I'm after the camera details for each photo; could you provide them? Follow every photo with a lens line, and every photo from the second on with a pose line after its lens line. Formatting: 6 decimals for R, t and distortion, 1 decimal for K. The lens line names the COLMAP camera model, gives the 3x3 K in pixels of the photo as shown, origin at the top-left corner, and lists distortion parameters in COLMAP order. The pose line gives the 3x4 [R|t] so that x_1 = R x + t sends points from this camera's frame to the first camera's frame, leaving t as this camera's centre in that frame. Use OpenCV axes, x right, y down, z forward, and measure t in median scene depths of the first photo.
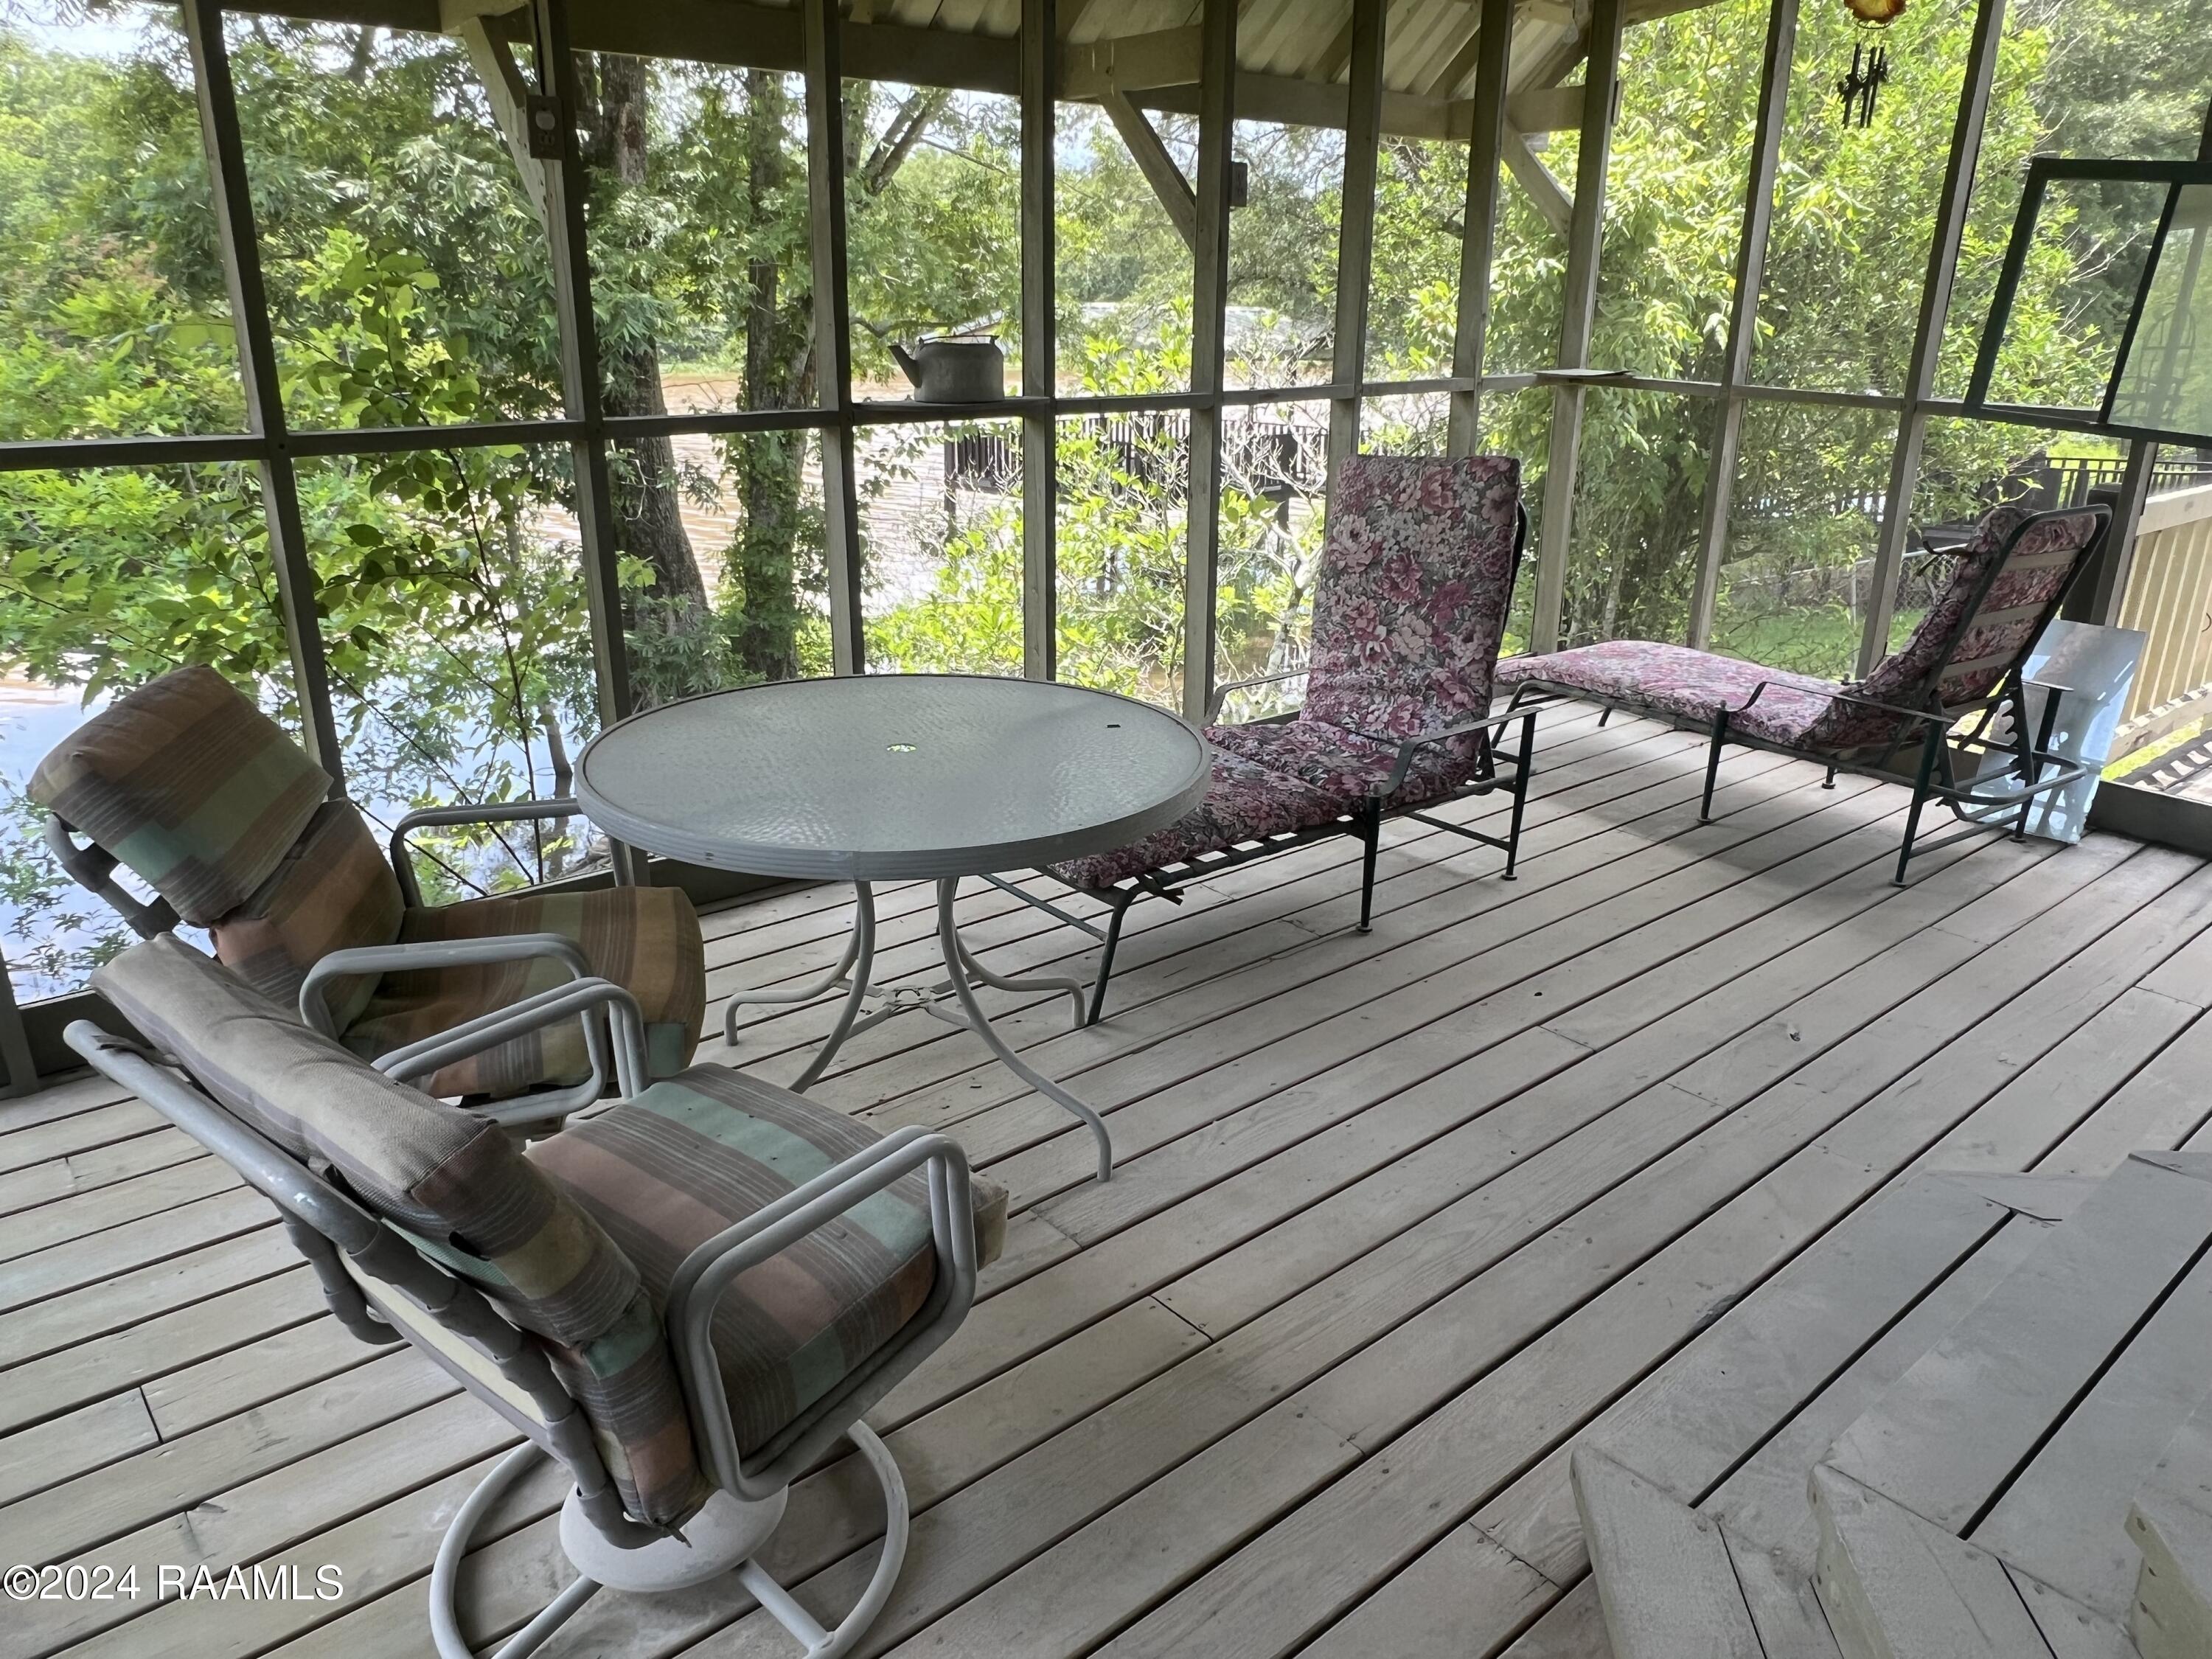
lens RADIAL K [[1518.3, 0, 1102.9], [0, 1518.3, 837.8], [0, 0, 1]] dist [0.007917, 0.001175]
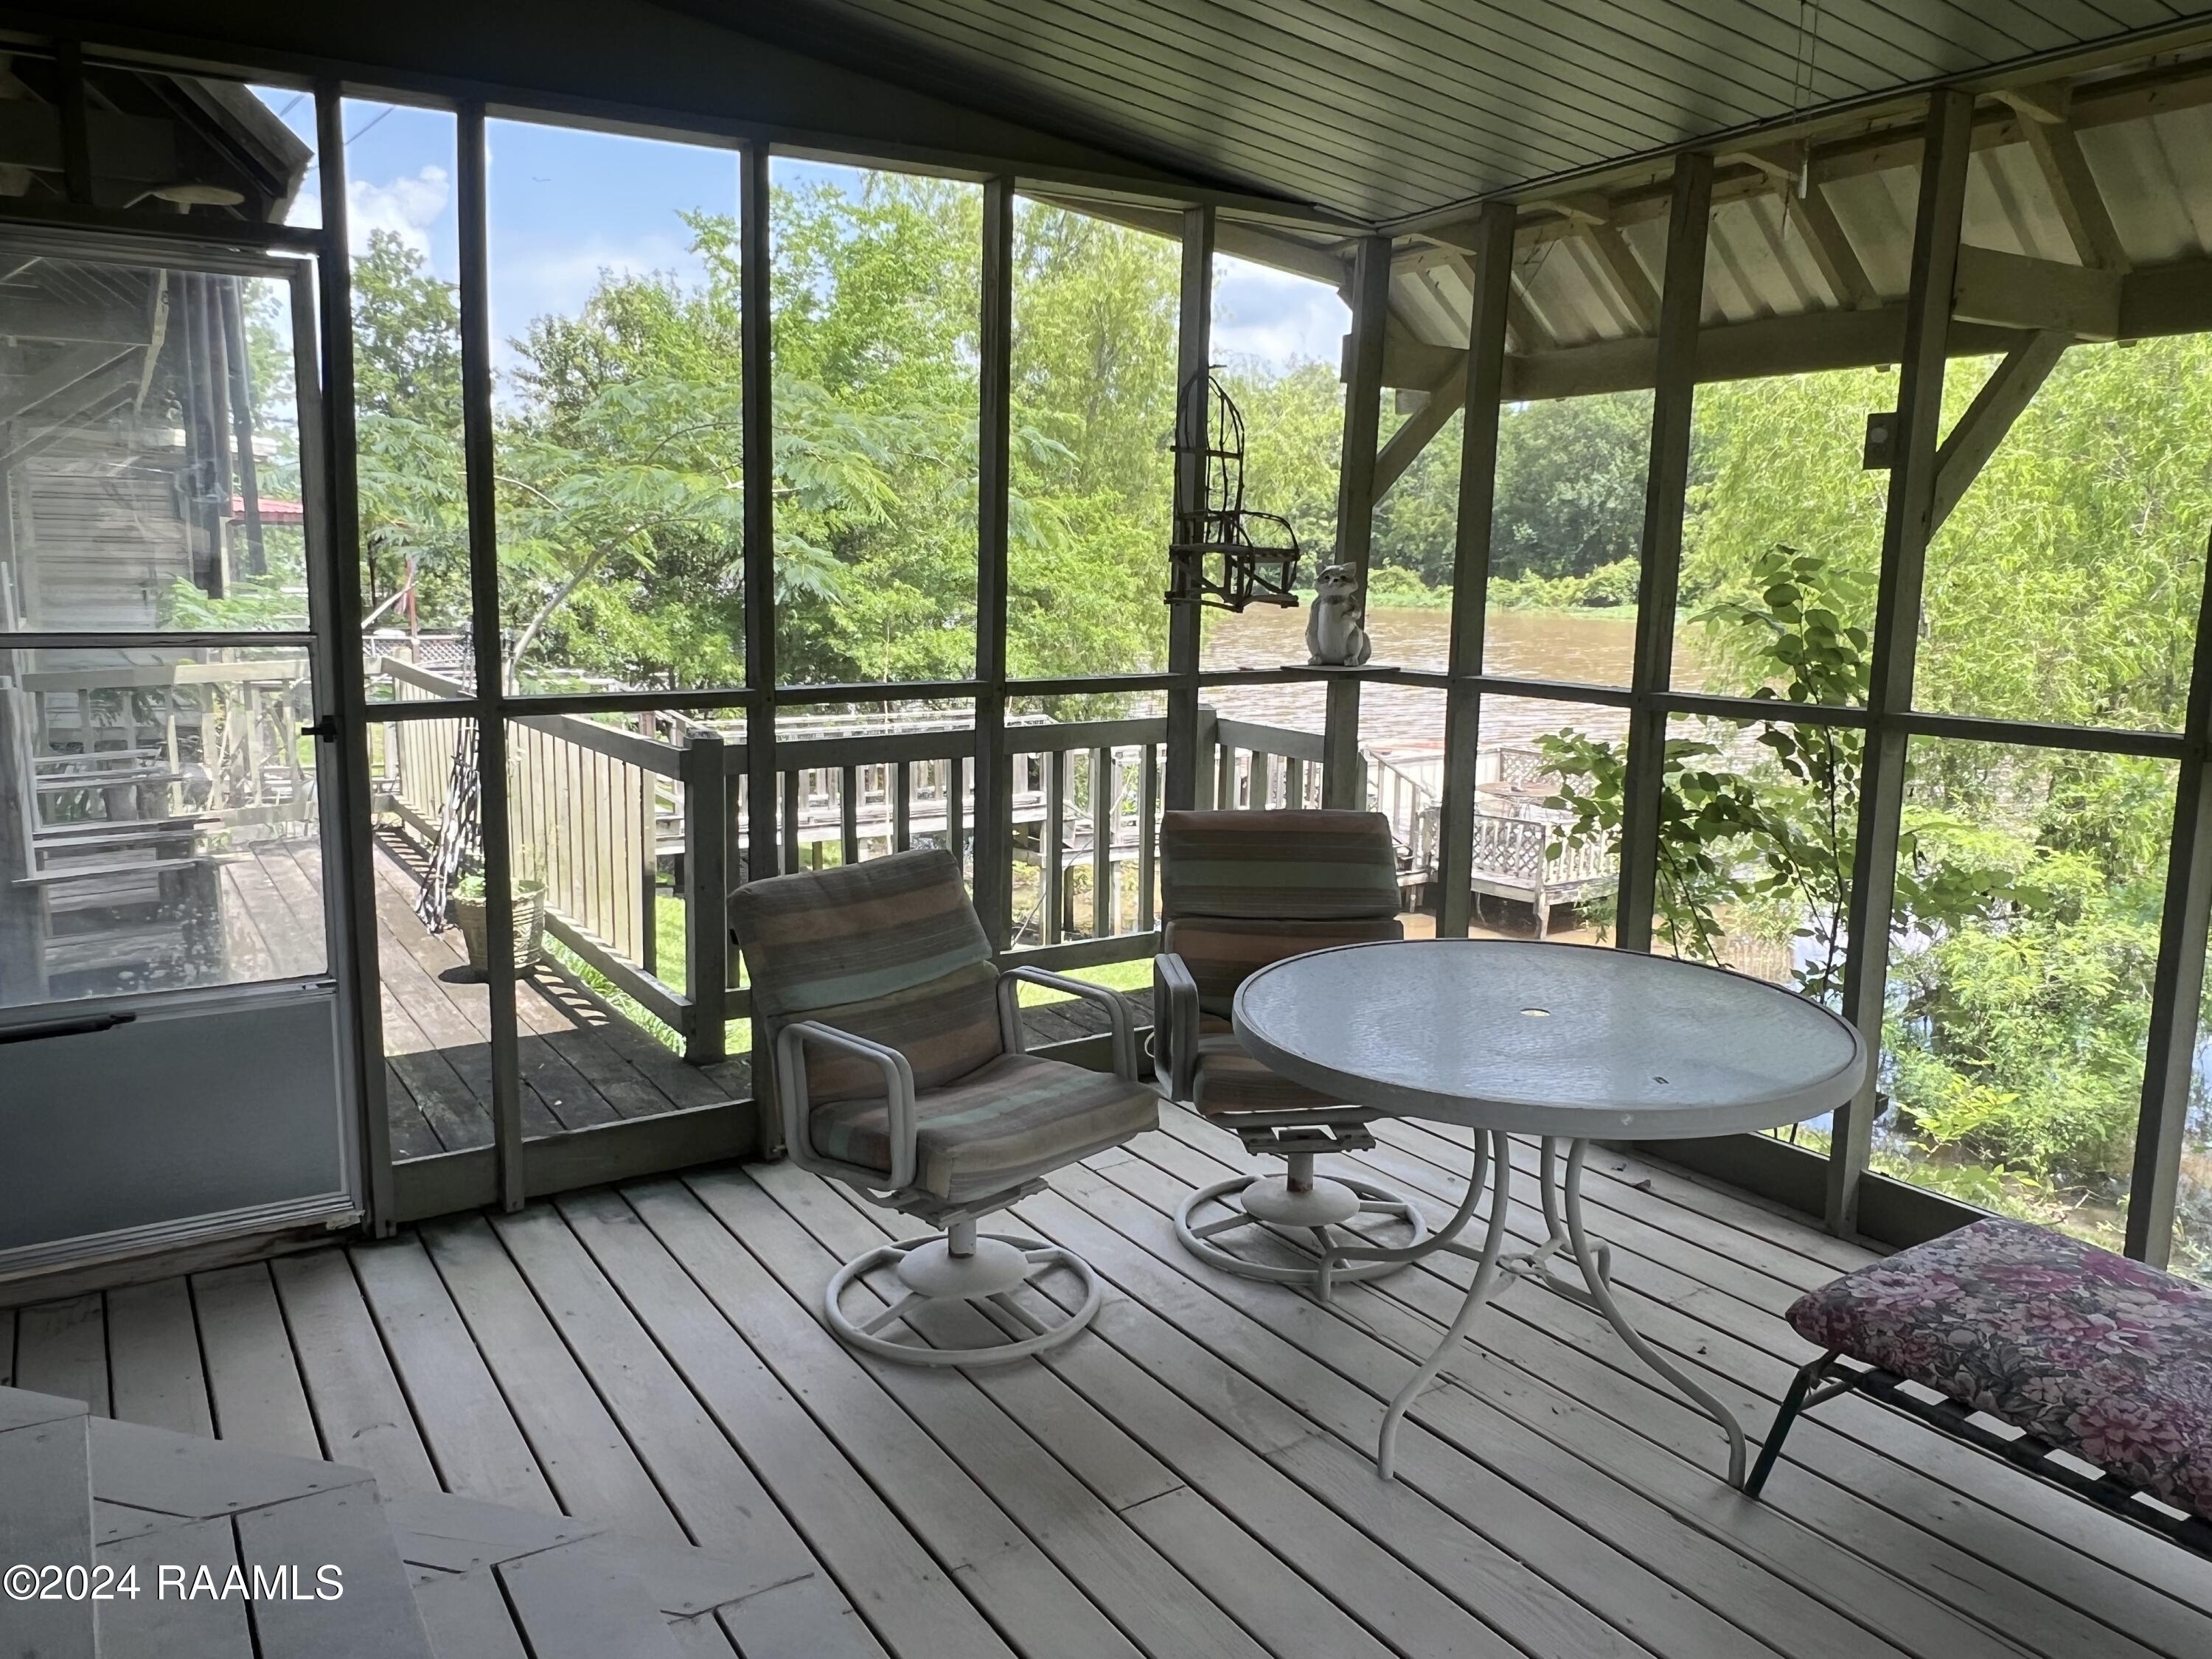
lens RADIAL K [[1615.0, 0, 1103.9], [0, 1615.0, 834.0], [0, 0, 1]] dist [0.005592, -0.012073]
pose [[-0.141923, 0.153305, -0.977934, 0.764531], [-0.340086, 0.920247, 0.193617, -0.225886], [0.929623, 0.360061, -0.078468, 0.618035]]
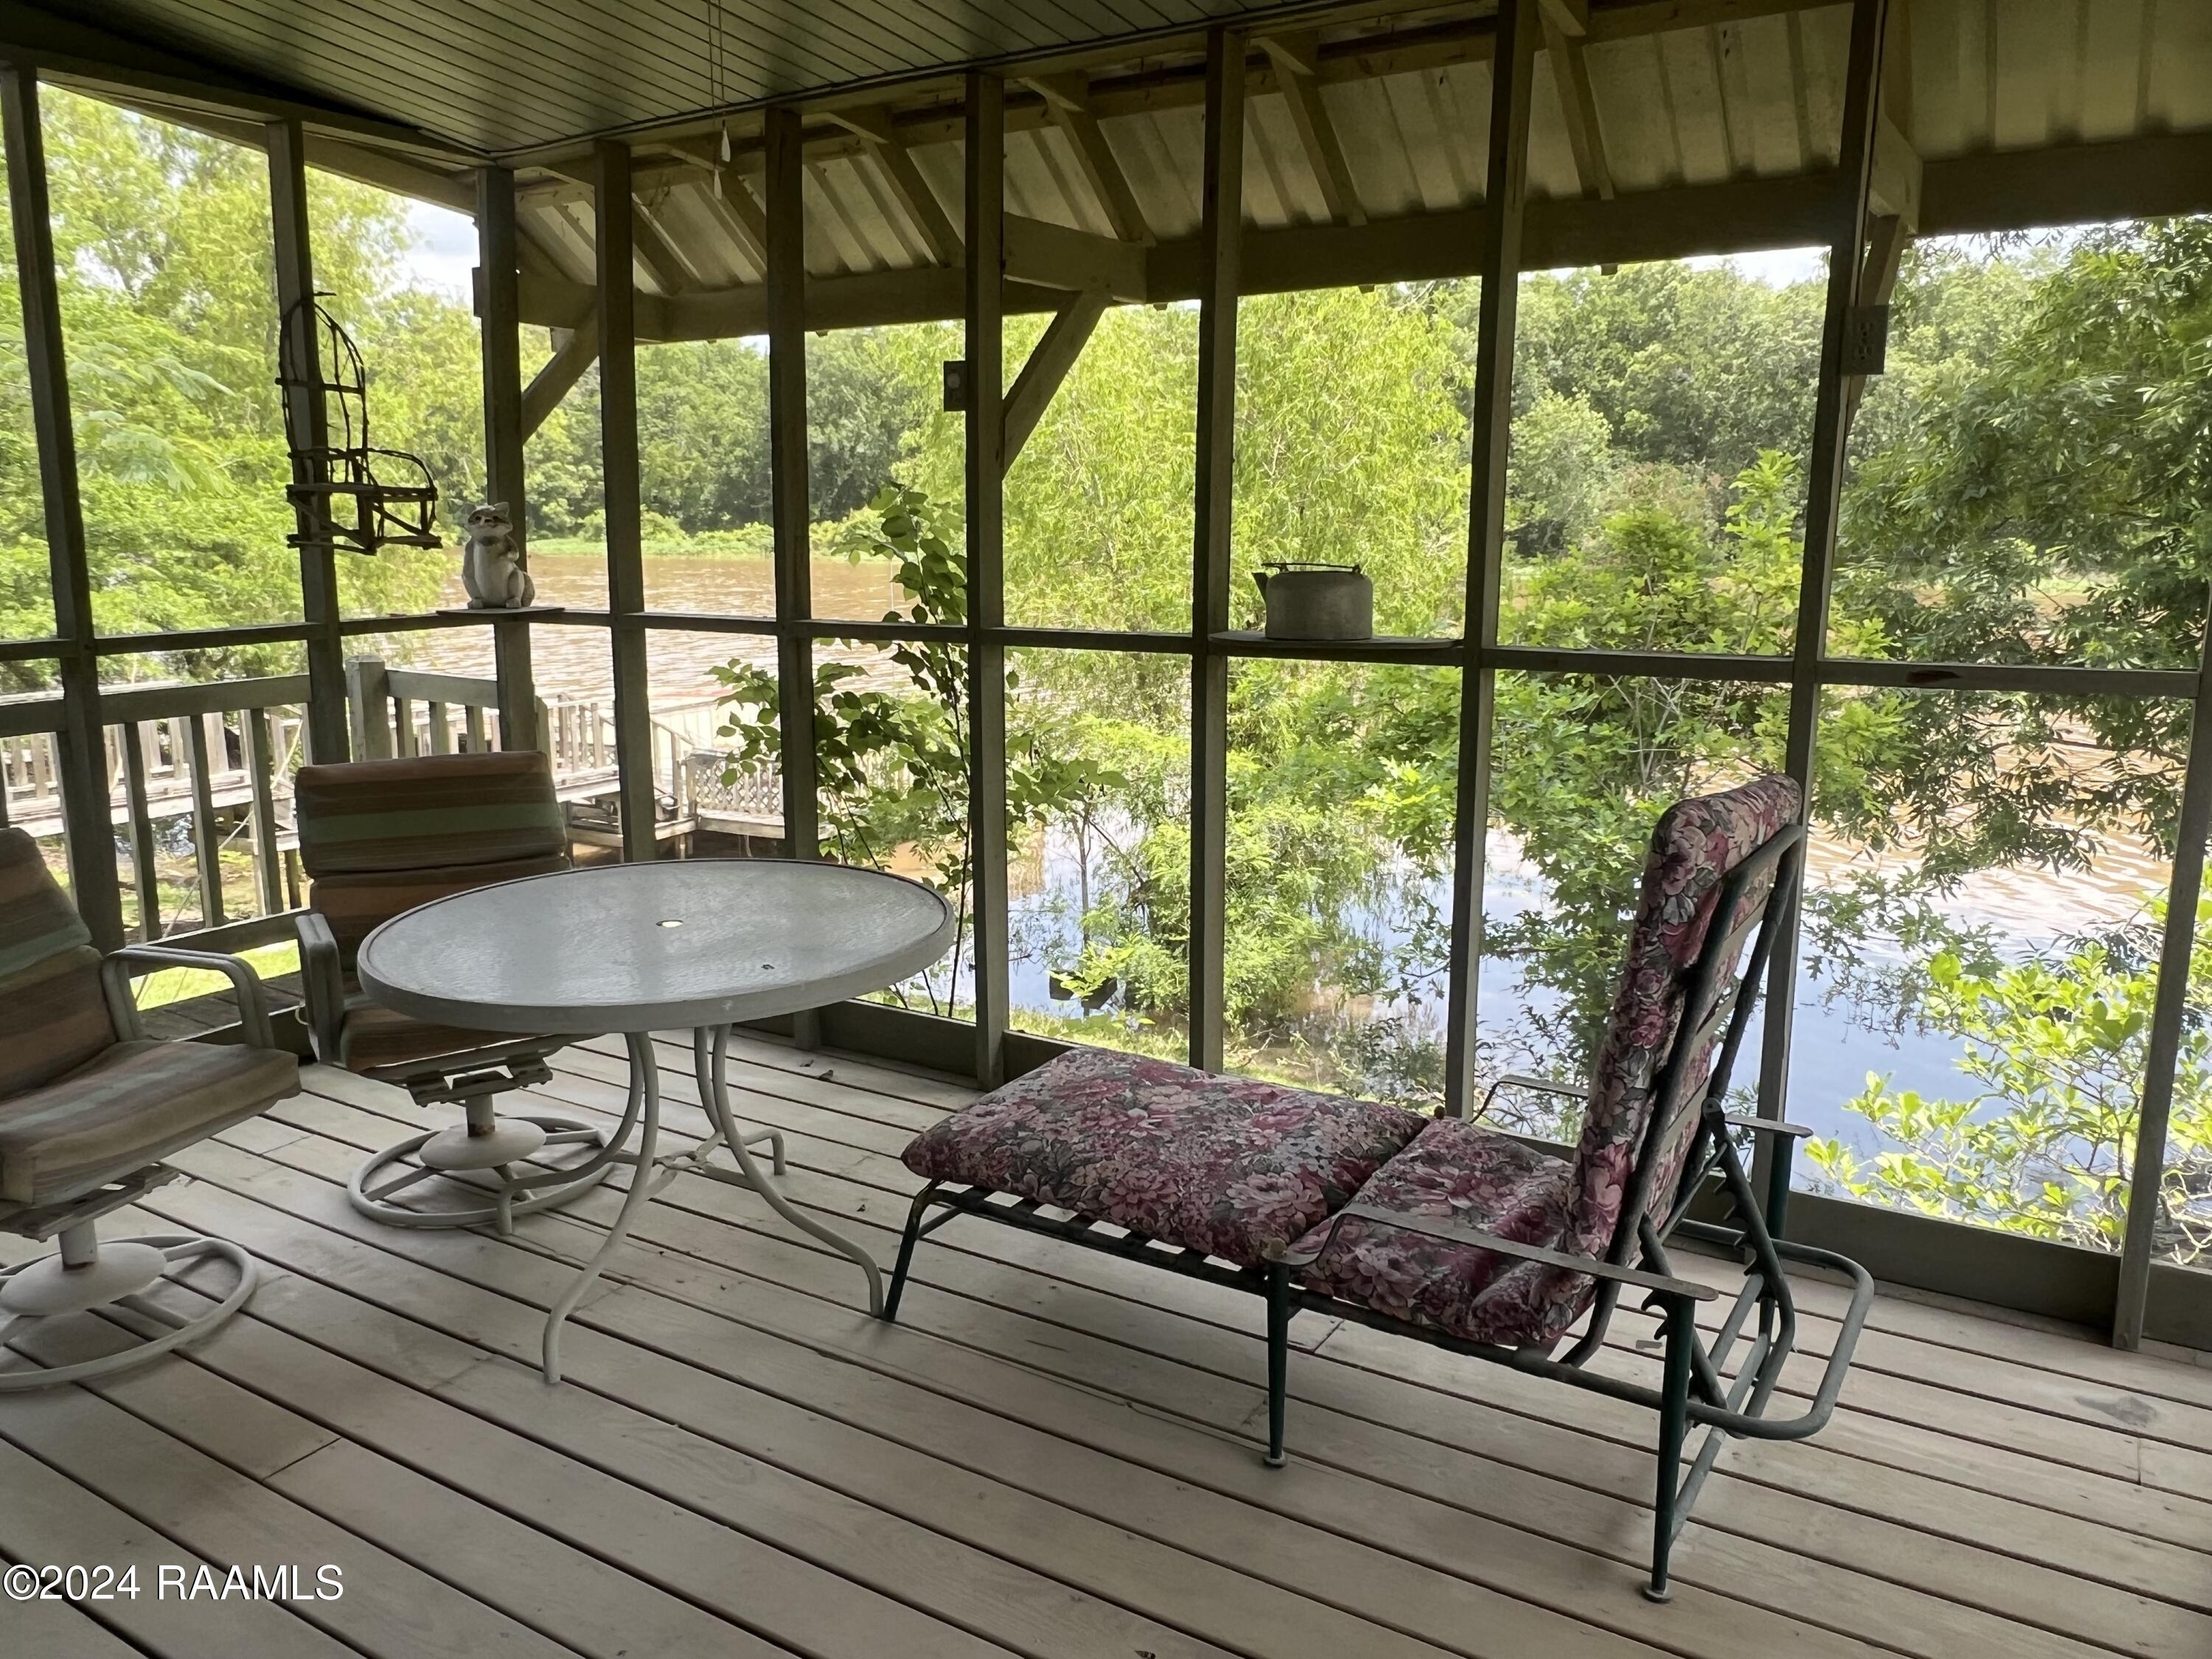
lens RADIAL K [[1615.0, 0, 1107.4], [0, 1615.0, 837.8], [0, 0, 1]] dist [0.005592, -0.012073]
pose [[0.298318, 0.179287, -0.937477, 0.826242], [-0.312381, 0.946446, 0.081598, -0.247576], [0.901900, 0.268508, 0.338348, 0.701049]]
